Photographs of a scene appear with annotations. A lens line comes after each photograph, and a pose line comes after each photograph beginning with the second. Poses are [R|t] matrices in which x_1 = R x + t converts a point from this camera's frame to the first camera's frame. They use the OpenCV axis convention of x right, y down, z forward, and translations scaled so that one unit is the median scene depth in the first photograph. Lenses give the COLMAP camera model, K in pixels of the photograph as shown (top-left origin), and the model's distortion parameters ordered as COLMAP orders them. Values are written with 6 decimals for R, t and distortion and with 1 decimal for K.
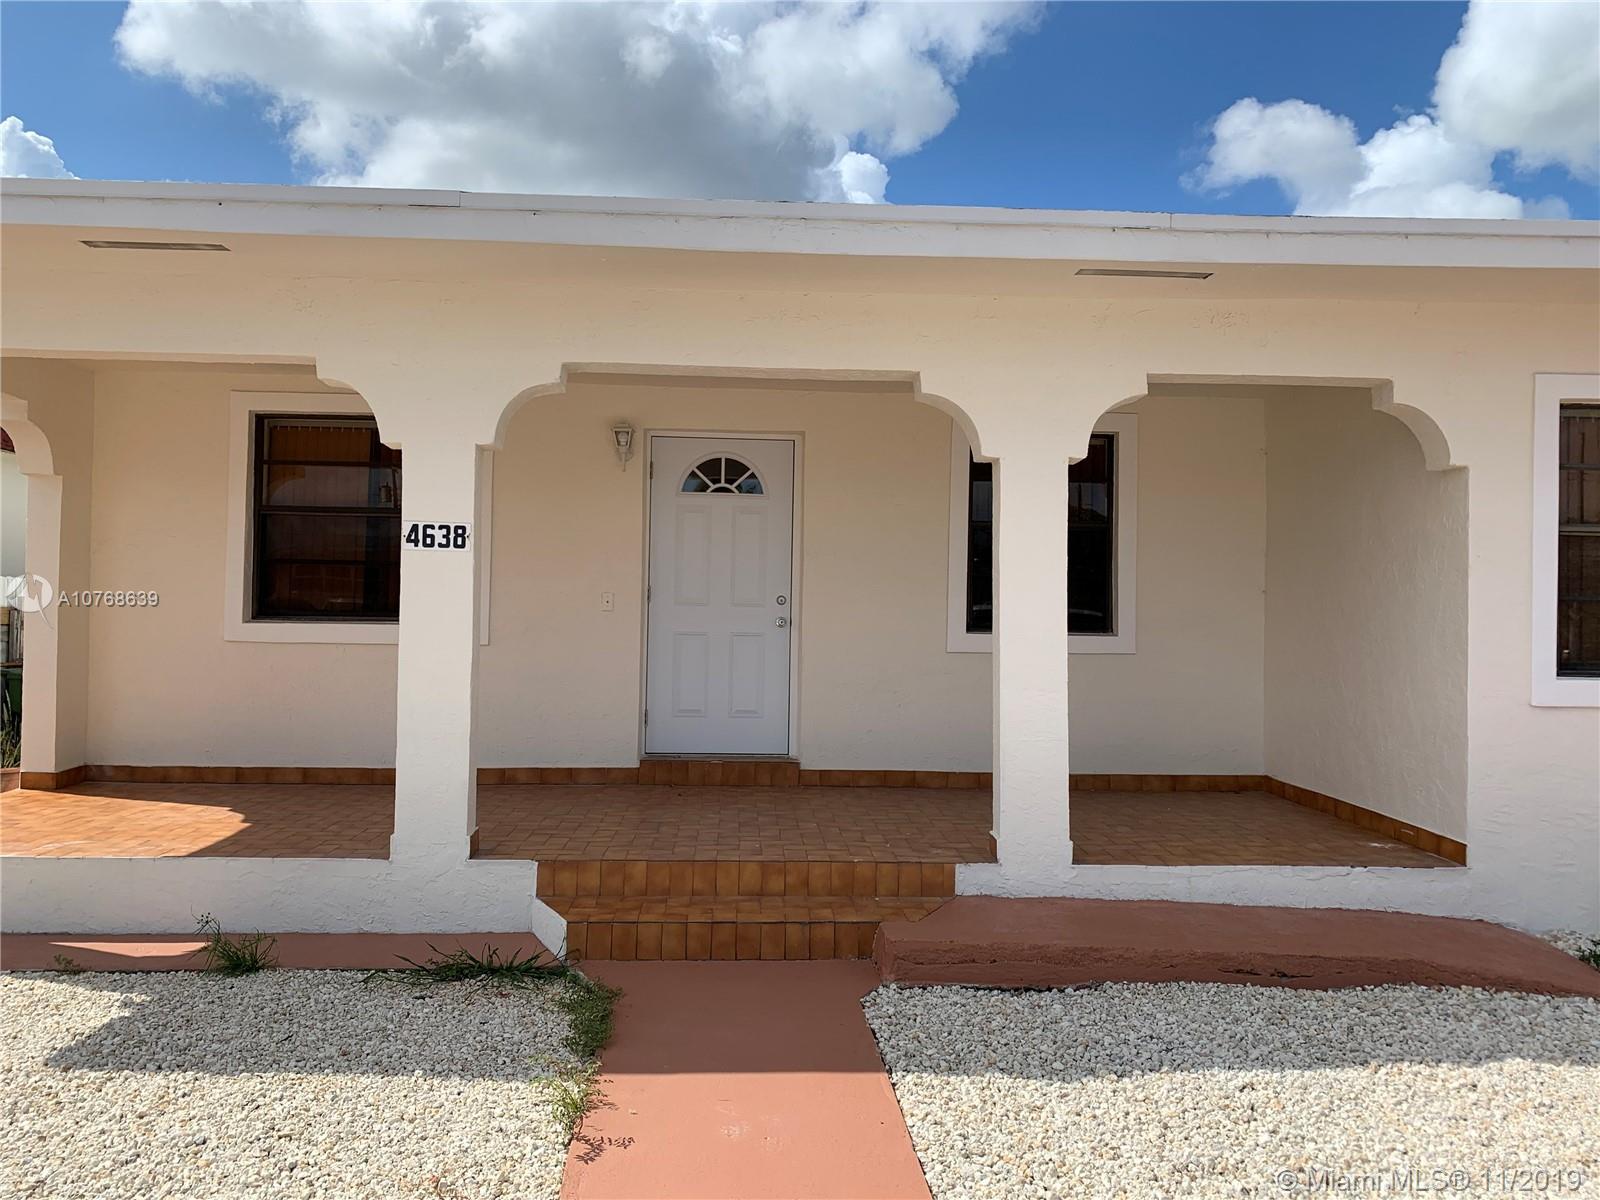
lens RADIAL K [[1221.4, 0, 796.4], [0, 1221.4, 581.1], [0, 0, 1]] dist [0.040650, -0.036829]
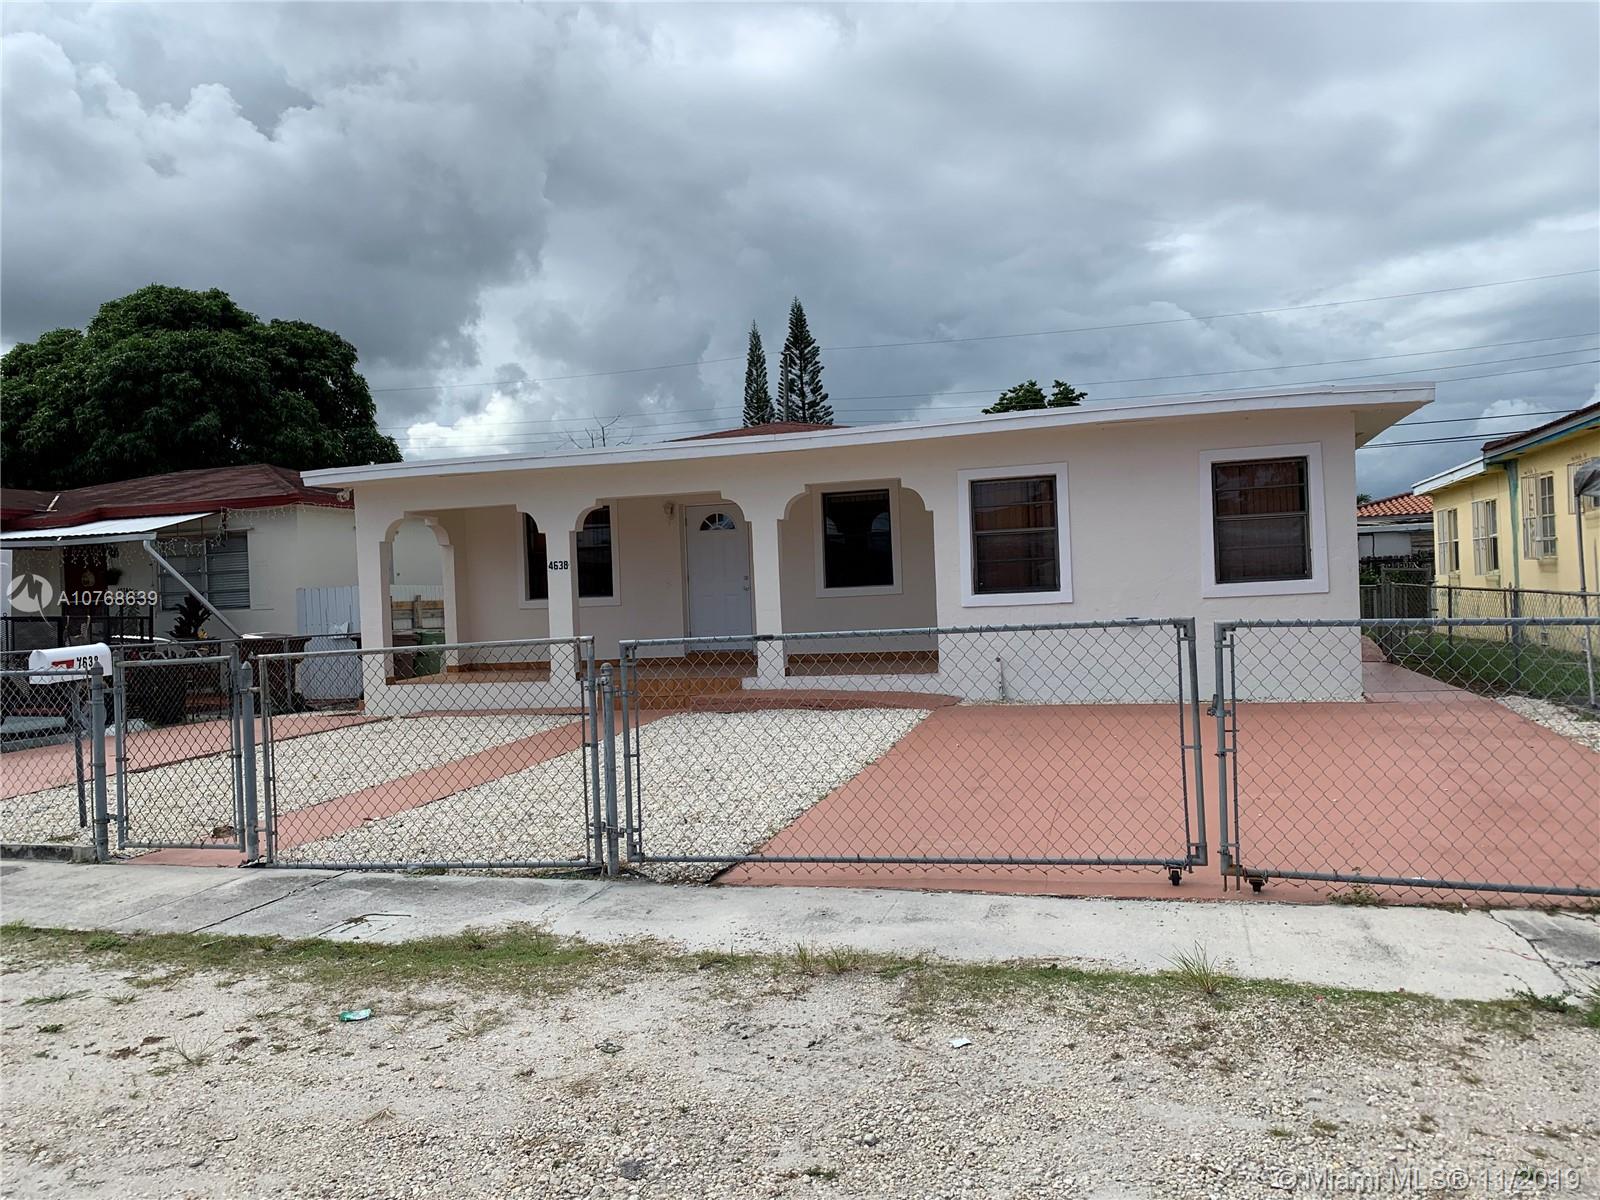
lens RADIAL K [[1221.4, 0, 796.4], [0, 1221.4, 581.1], [0, 0, 1]] dist [0.040650, -0.036829]
pose [[0.944028, -0.059586, -0.324440, 1.089603], [0.068348, 0.997539, 0.015667, -0.008570], [0.322708, -0.036965, 0.945777, -1.410080]]
